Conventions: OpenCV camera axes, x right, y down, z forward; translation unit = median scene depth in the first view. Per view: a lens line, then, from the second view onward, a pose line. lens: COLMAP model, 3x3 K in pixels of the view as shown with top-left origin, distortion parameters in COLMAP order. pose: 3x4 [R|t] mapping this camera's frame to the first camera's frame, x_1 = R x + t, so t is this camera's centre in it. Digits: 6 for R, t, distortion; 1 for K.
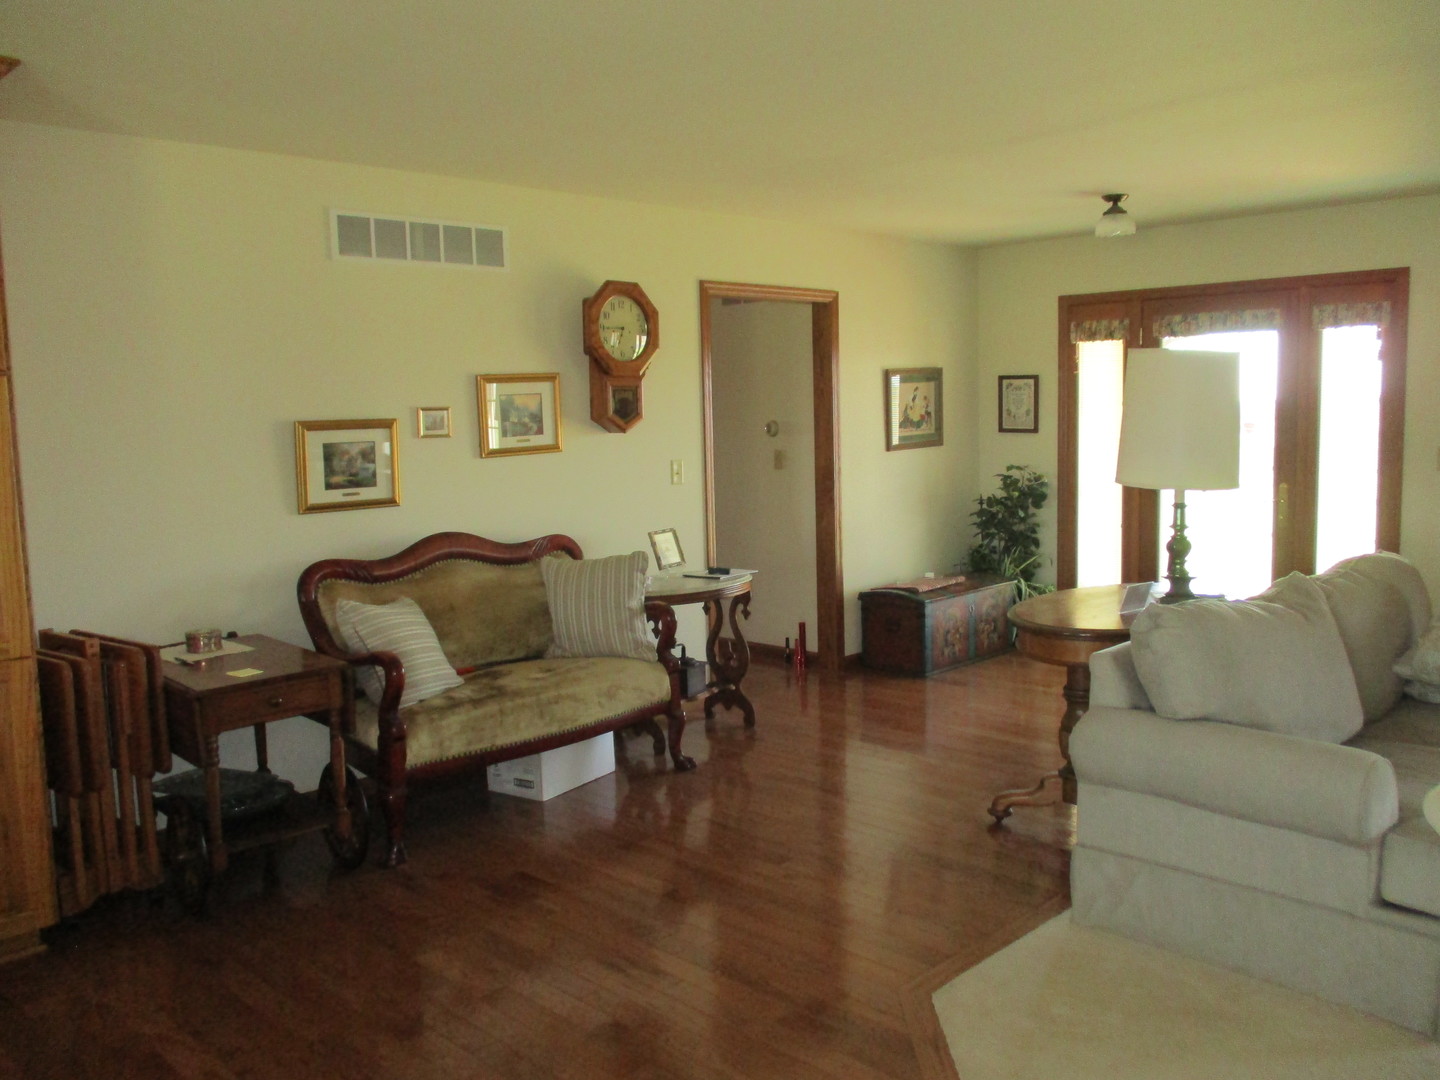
lens RADIAL K [[1205.7, 0, 723.9], [0, 1205.7, 529.2], [0, 0, 1]] dist [-0.025656, 0.011849]
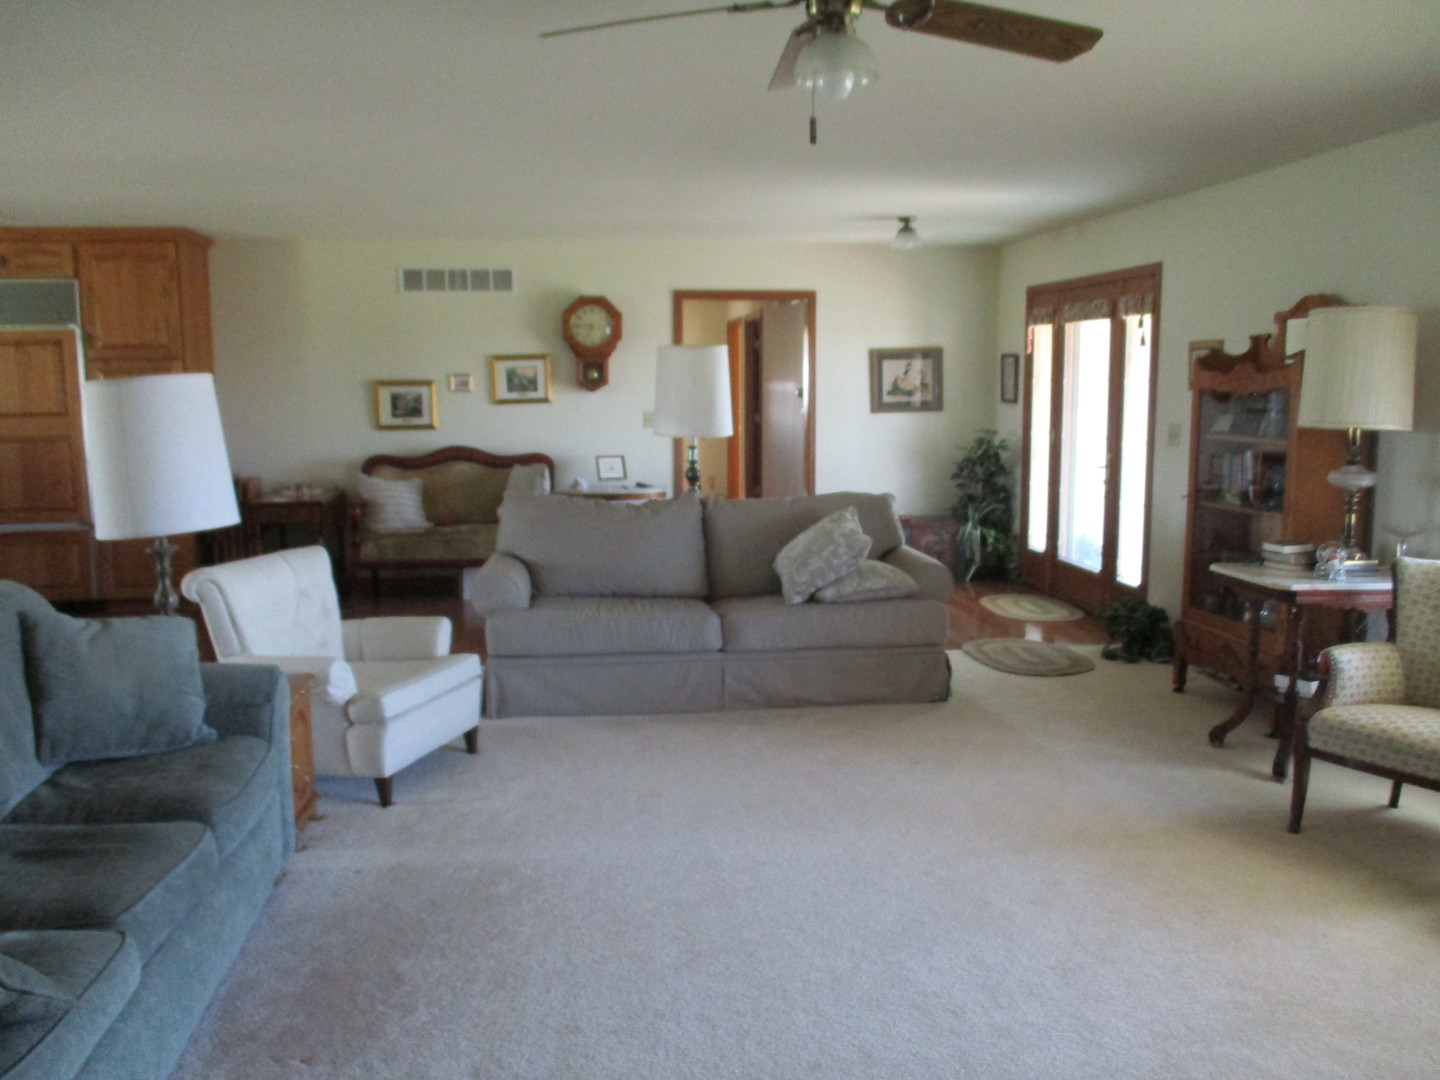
lens RADIAL K [[1205.7, 0, 723.9], [0, 1205.7, 529.2], [0, 0, 1]] dist [-0.025656, 0.011849]
pose [[0.796883, 0.098316, -0.596080, 1.057728], [-0.074487, 0.995130, 0.064555, -0.016764], [0.599524, -0.007042, 0.800326, -0.168059]]
